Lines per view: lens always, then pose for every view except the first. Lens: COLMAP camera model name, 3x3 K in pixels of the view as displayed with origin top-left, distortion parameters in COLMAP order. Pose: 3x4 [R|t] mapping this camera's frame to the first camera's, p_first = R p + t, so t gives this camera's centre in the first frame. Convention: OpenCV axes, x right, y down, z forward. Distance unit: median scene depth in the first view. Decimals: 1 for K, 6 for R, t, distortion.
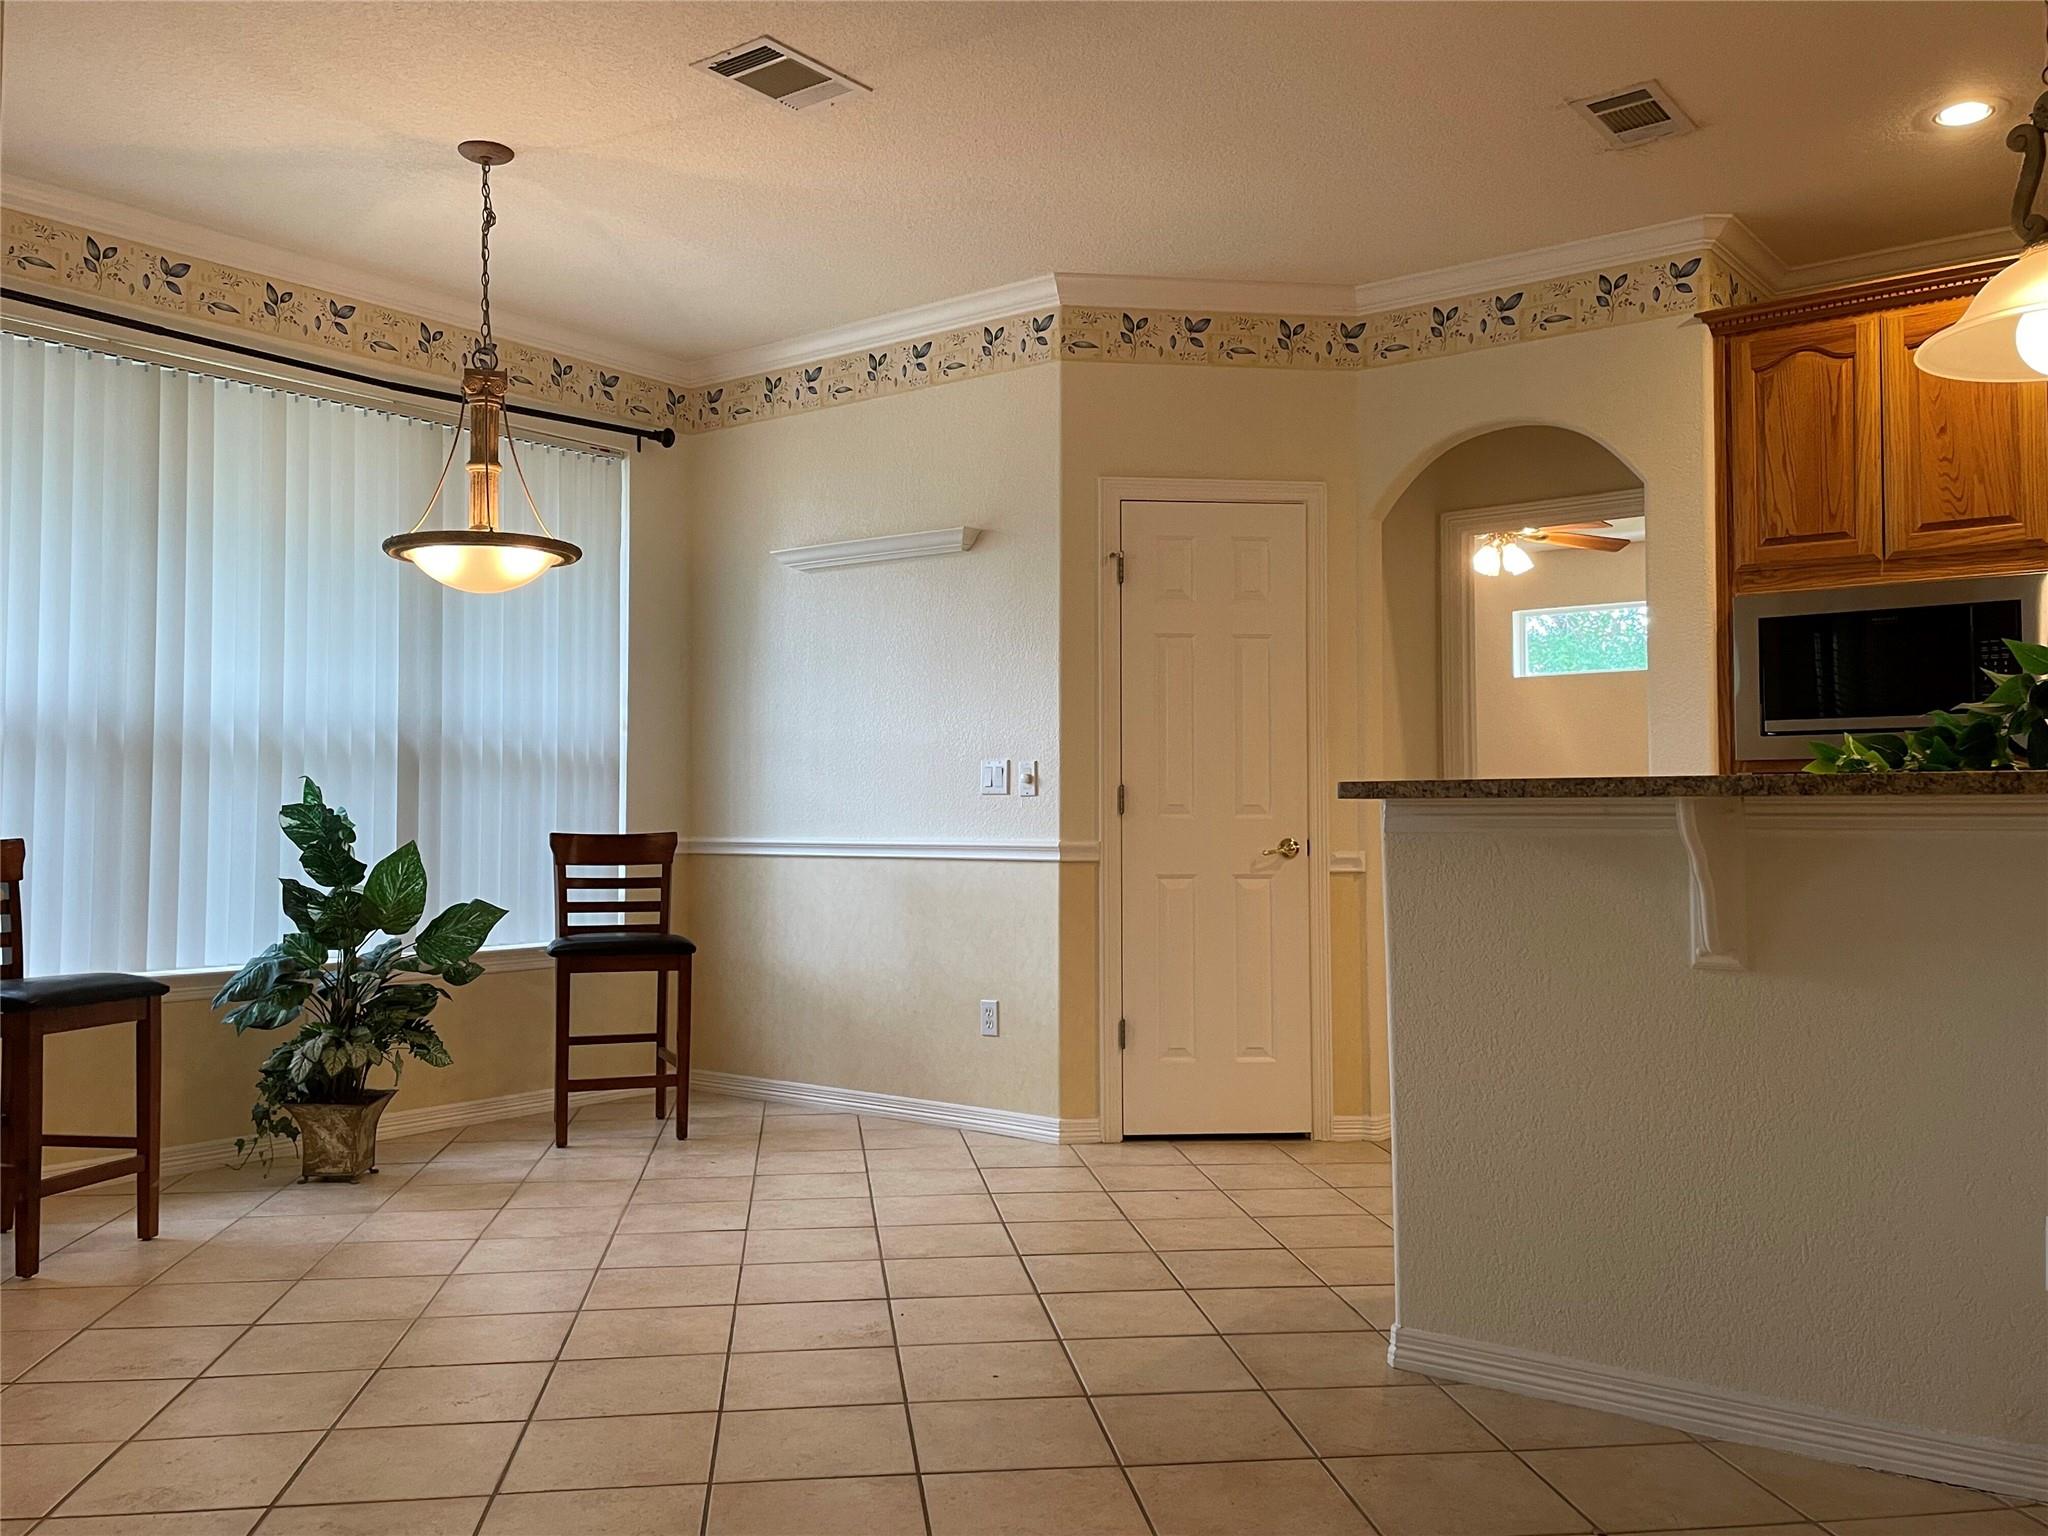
lens RADIAL K [[1663.8, 0, 1016.9], [0, 1663.8, 764.8], [0, 0, 1]] dist [0.042206, -0.051558]
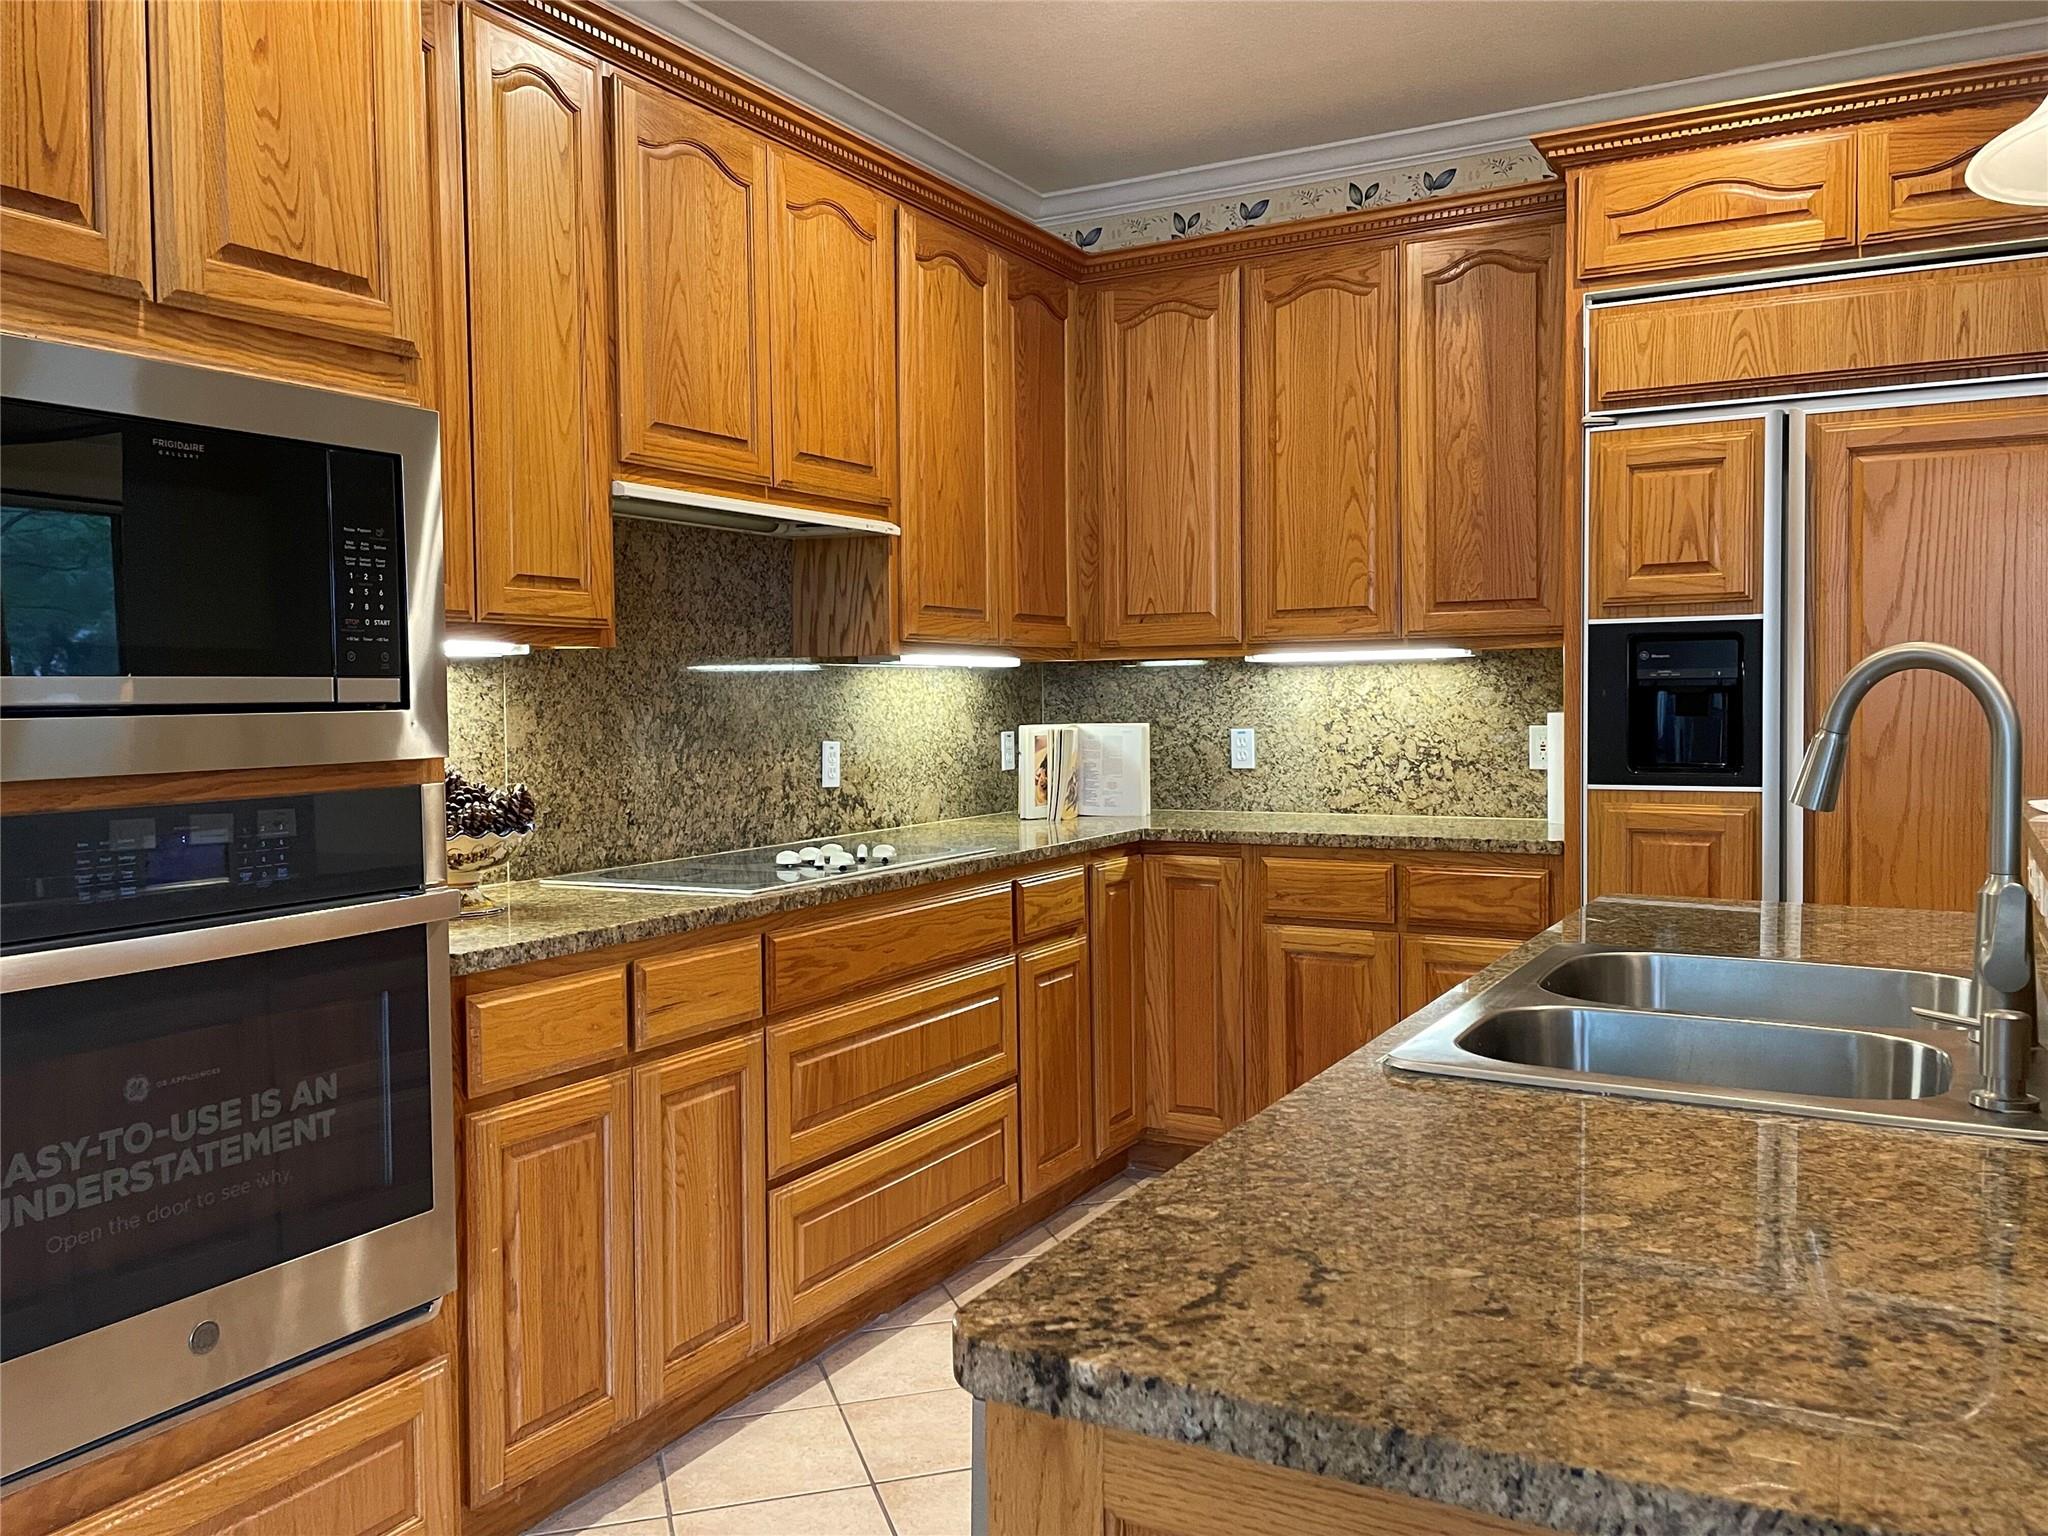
lens RADIAL K [[1663.8, 0, 1011.3], [0, 1663.8, 770.1], [0, 0, 1]] dist [0.042206, -0.051558]
pose [[-0.157446, -0.047517, 0.986384, 0.062756], [-0.023655, 0.998737, 0.044336, -0.028655], [-0.987244, -0.016352, -0.158371, 0.856957]]
